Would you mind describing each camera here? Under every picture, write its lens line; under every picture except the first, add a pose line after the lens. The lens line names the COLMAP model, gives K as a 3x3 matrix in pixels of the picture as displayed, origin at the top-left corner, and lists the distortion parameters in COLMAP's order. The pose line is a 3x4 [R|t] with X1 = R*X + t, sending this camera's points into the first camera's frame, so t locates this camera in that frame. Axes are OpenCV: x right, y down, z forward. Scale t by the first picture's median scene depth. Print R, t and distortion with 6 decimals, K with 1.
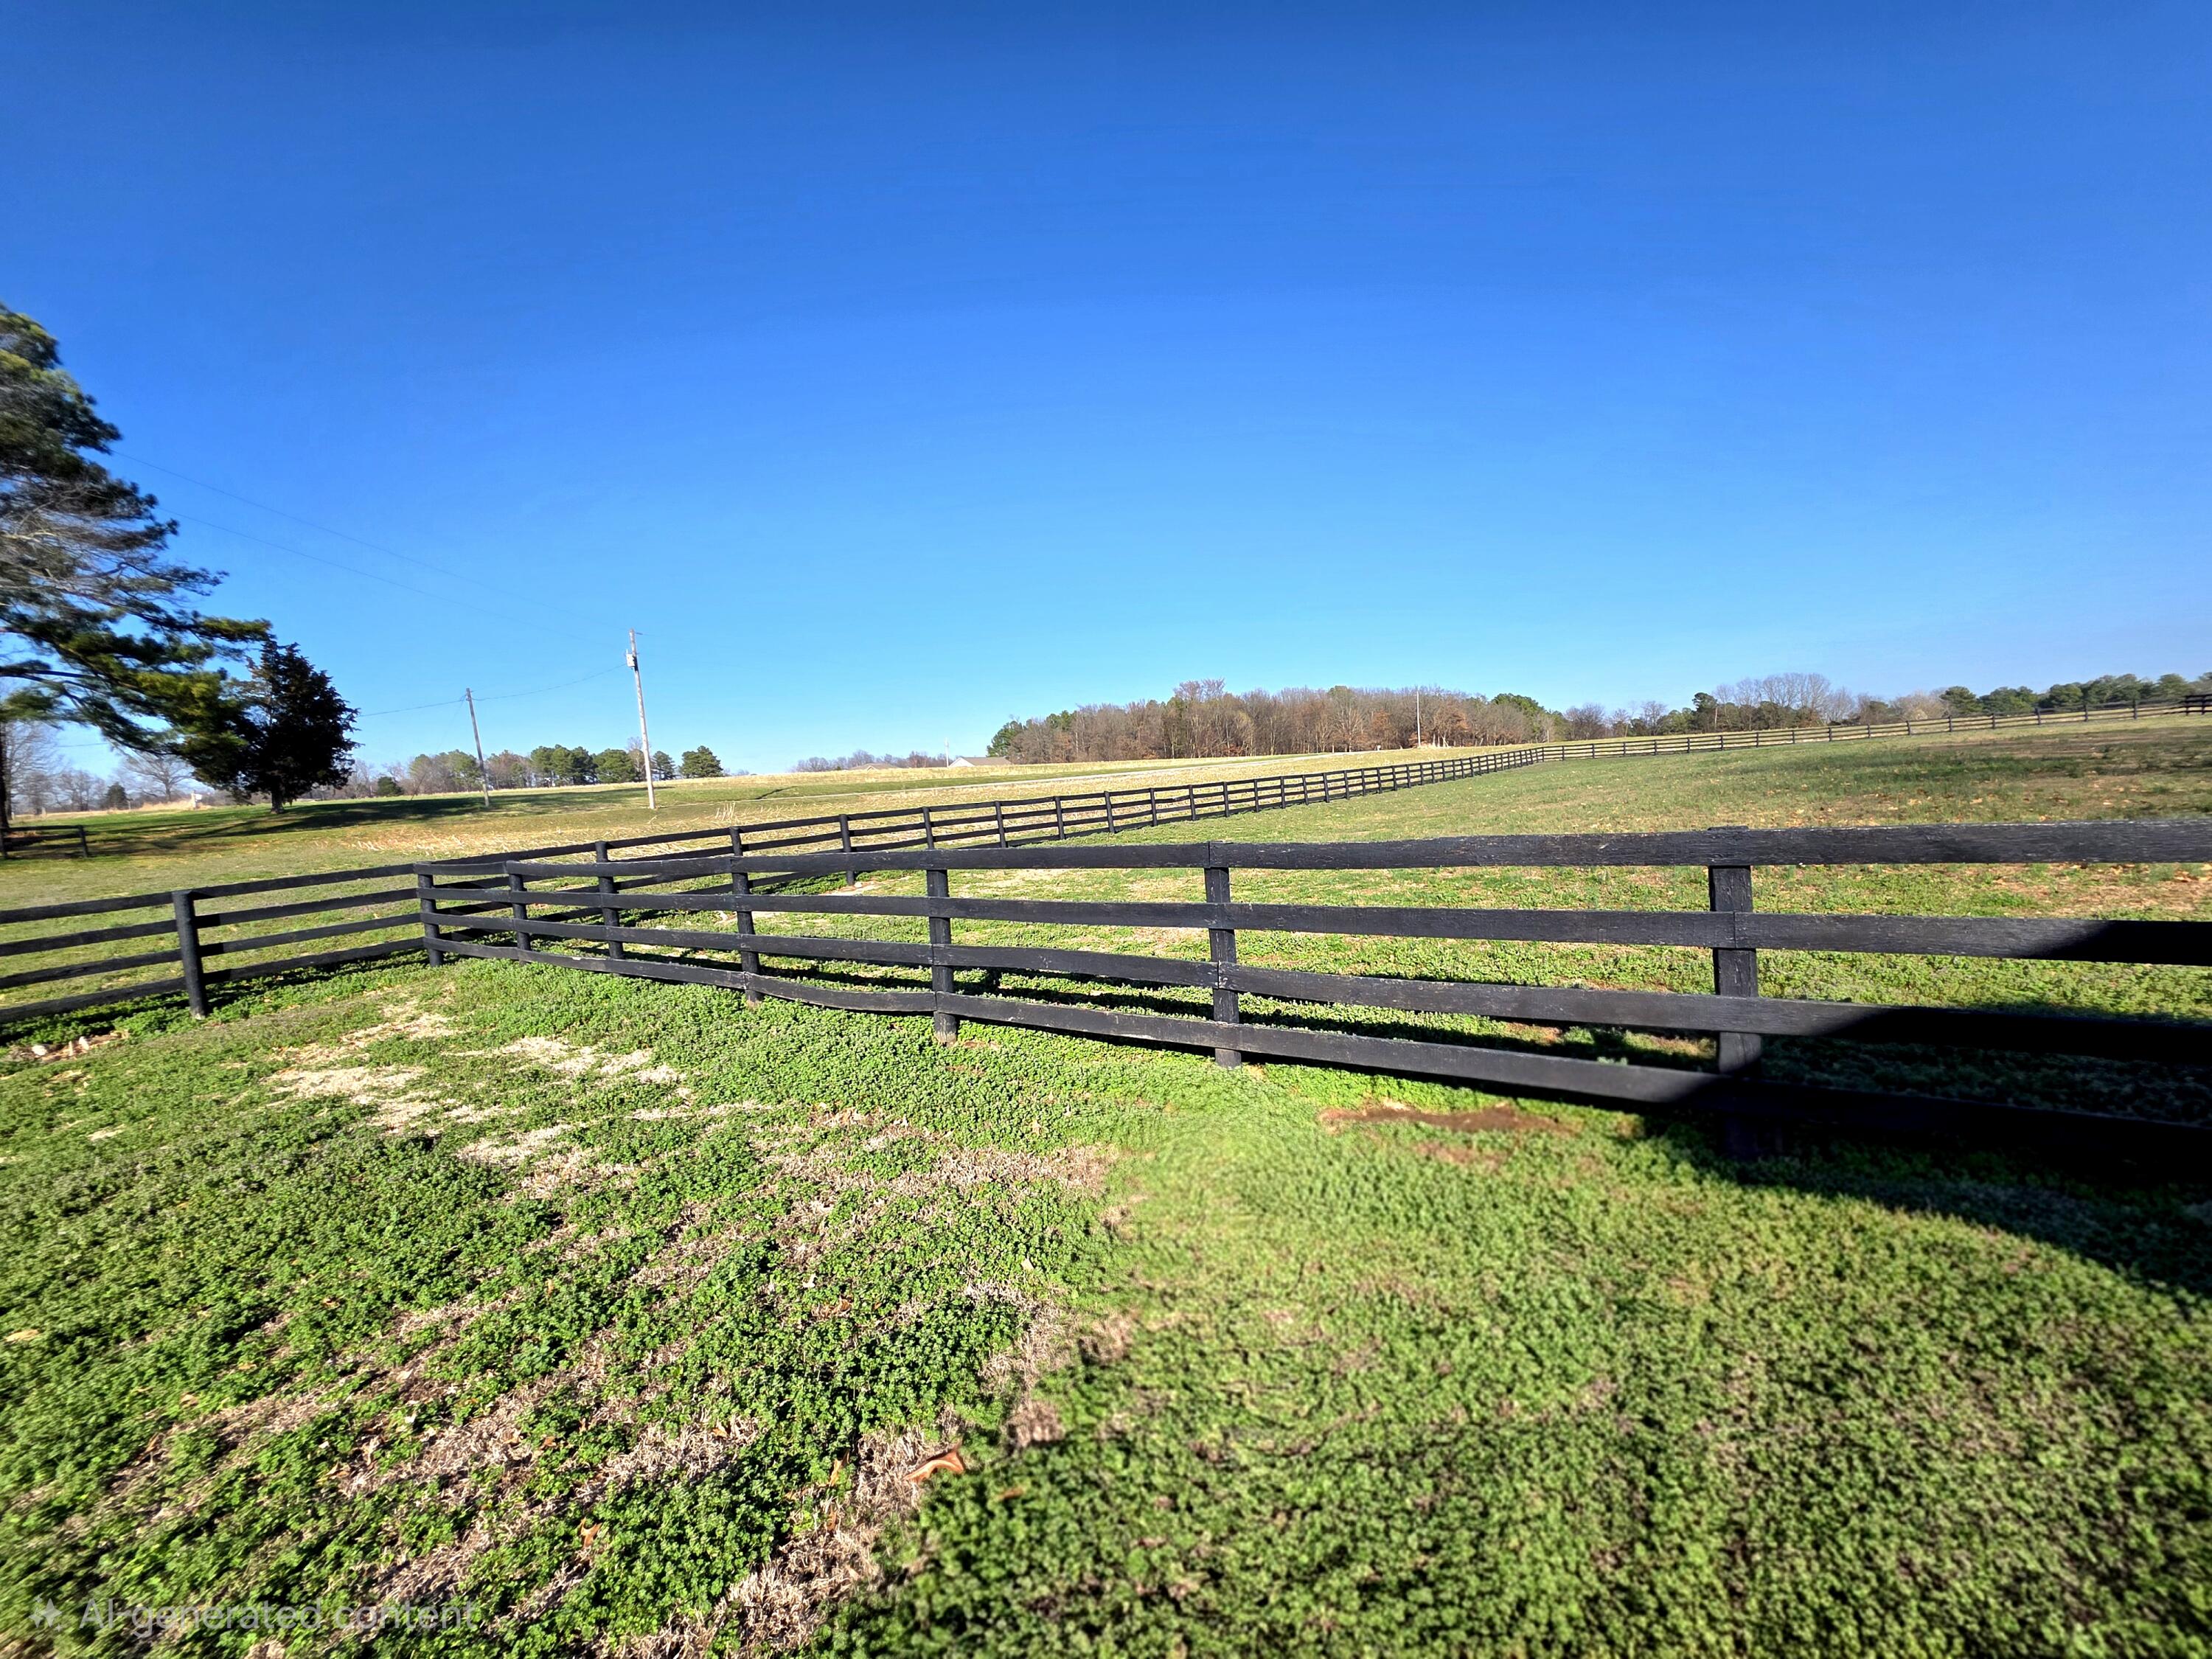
lens RADIAL K [[876.0, 0, 1114.6], [0, 876.0, 837.7], [0, 0, 1]] dist [0.001500, -0.000508]
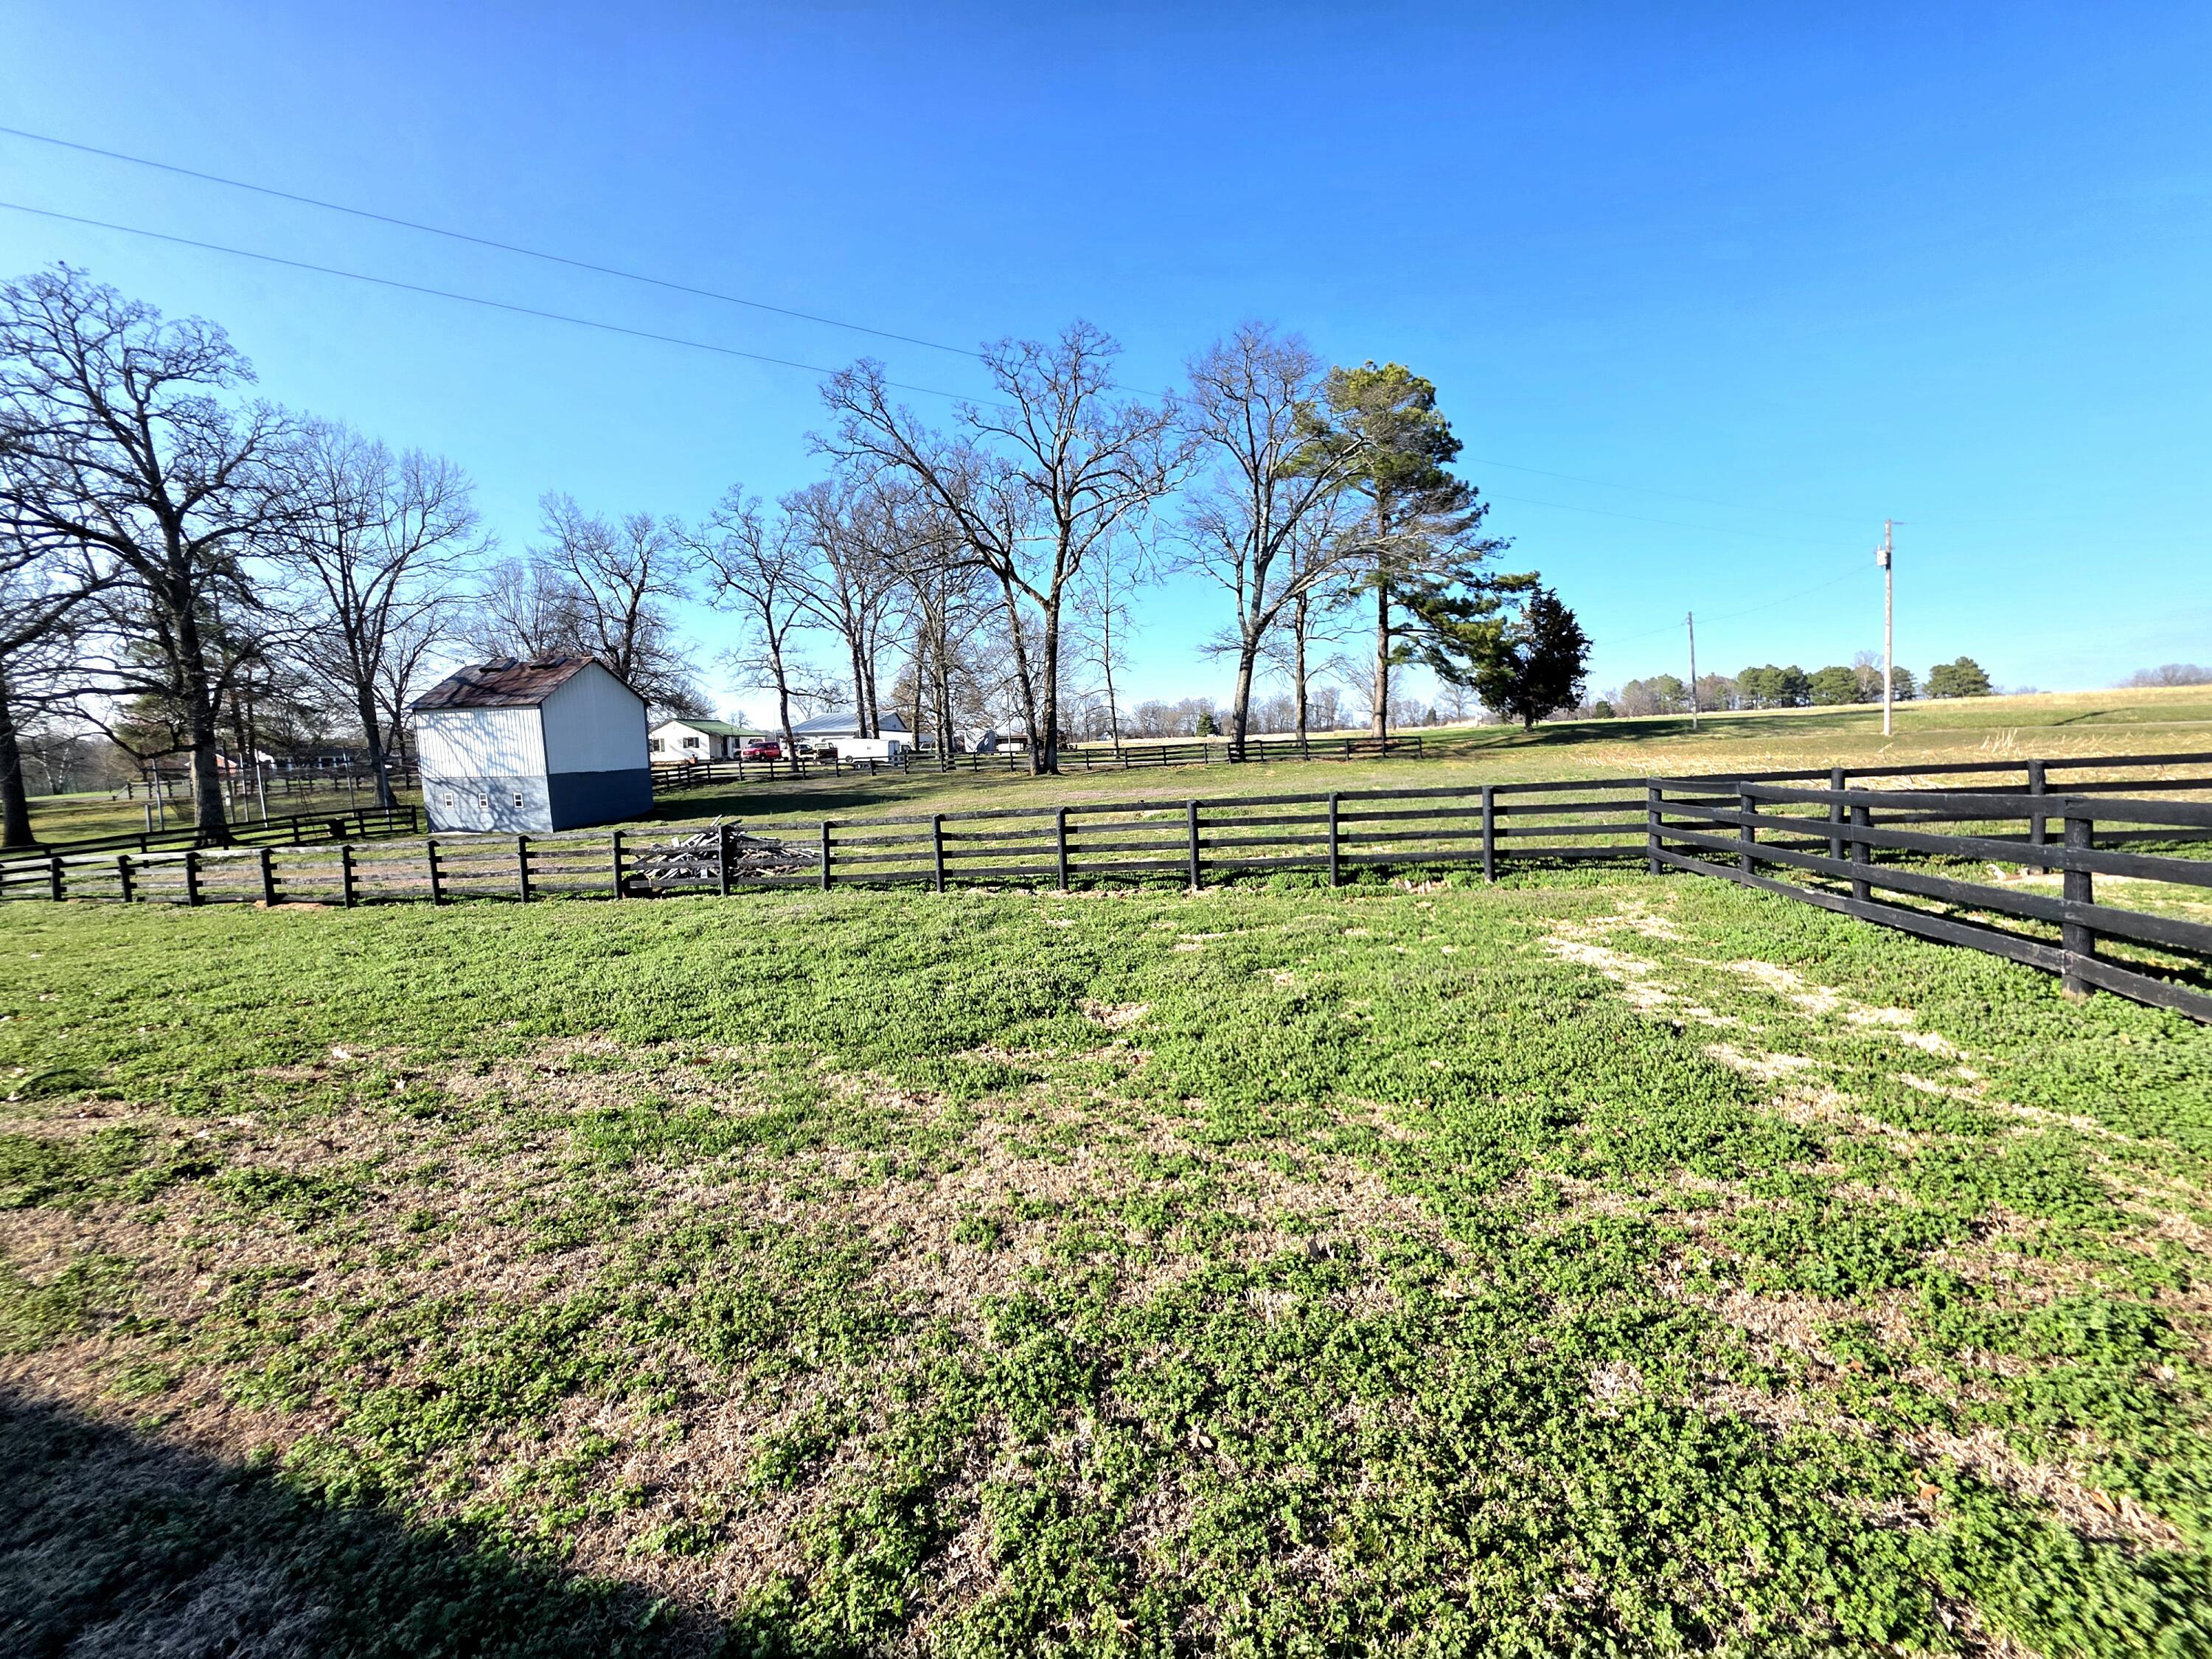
lens RADIAL K [[884.8, 0, 1104.8], [0, 884.8, 836.9], [0, 0, 1]] dist [0.001494, 0.000509]
pose [[0.370057, 0.130362, -0.919817, -0.032803], [-0.053138, 0.991455, 0.119137, 0.007866], [0.927488, 0.004790, 0.373822, -0.041078]]
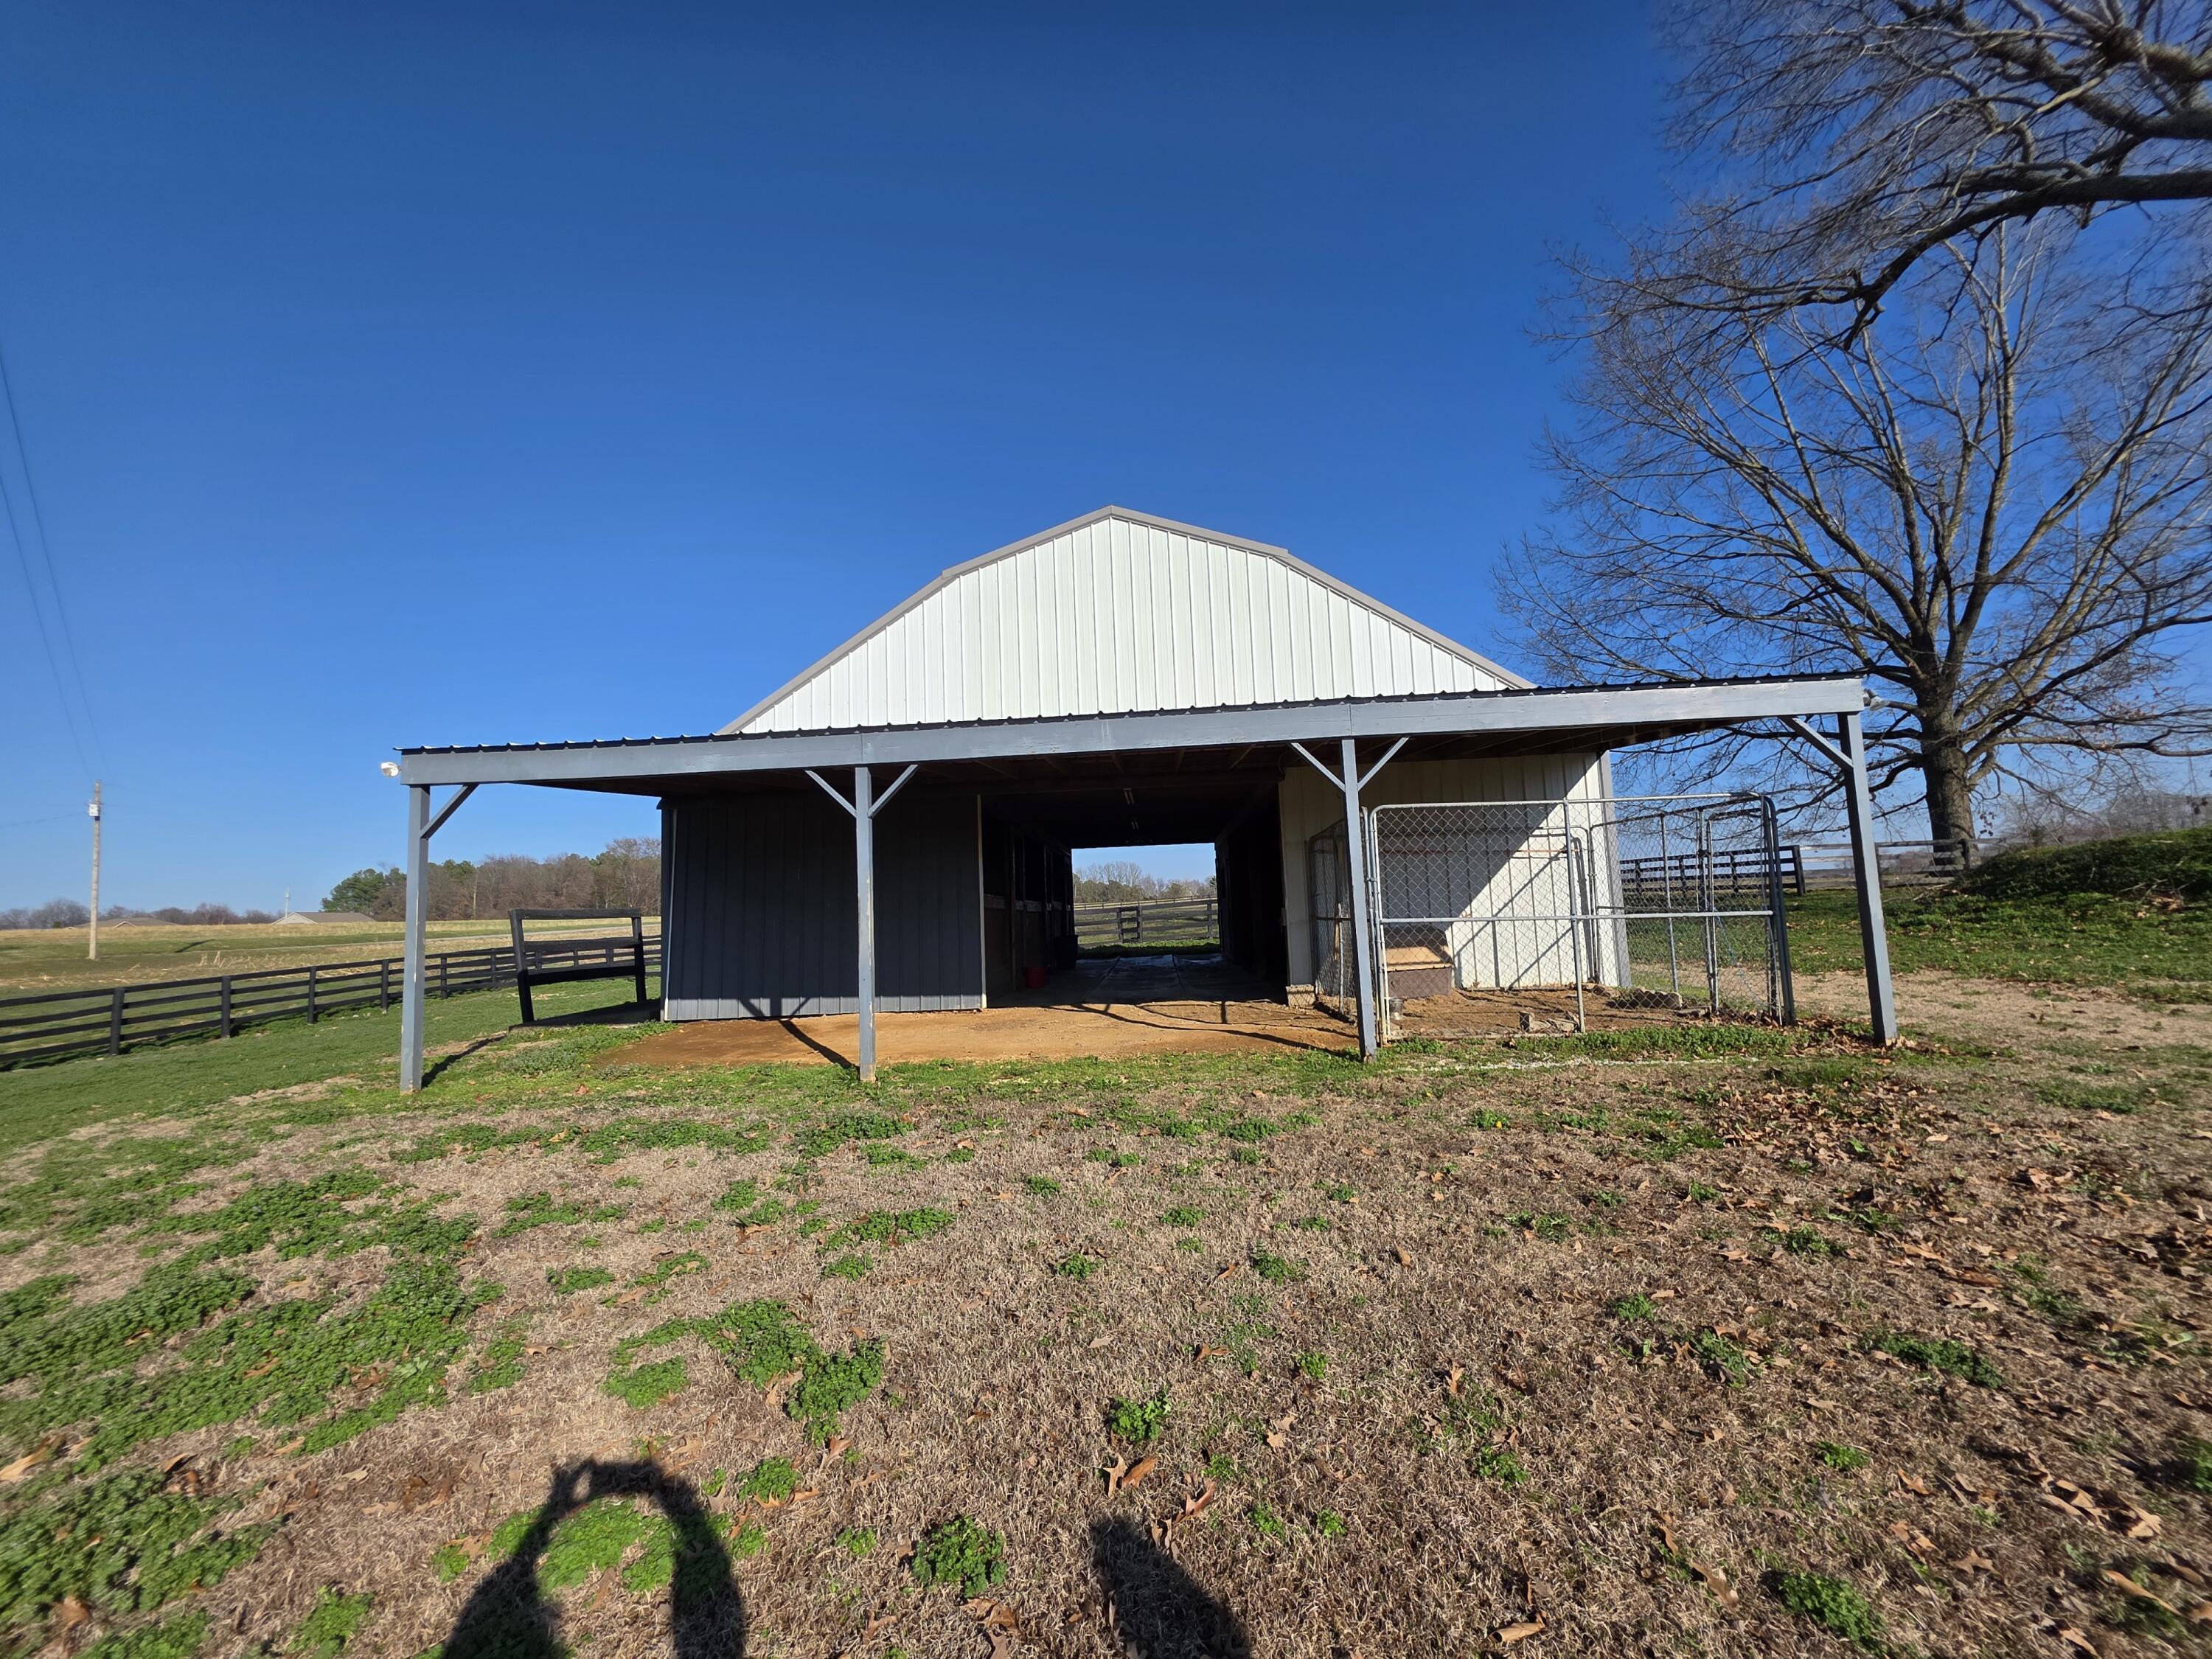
lens RADIAL K [[884.8, 0, 1104.8], [0, 884.8, 836.9], [0, 0, 1]] dist [0.001494, 0.000509]
pose [[0.822168, 0.065074, 0.565514, -0.832281], [0.039847, 0.984429, -0.171210, 0.236526], [-0.567849, 0.163297, 0.806772, -2.343683]]
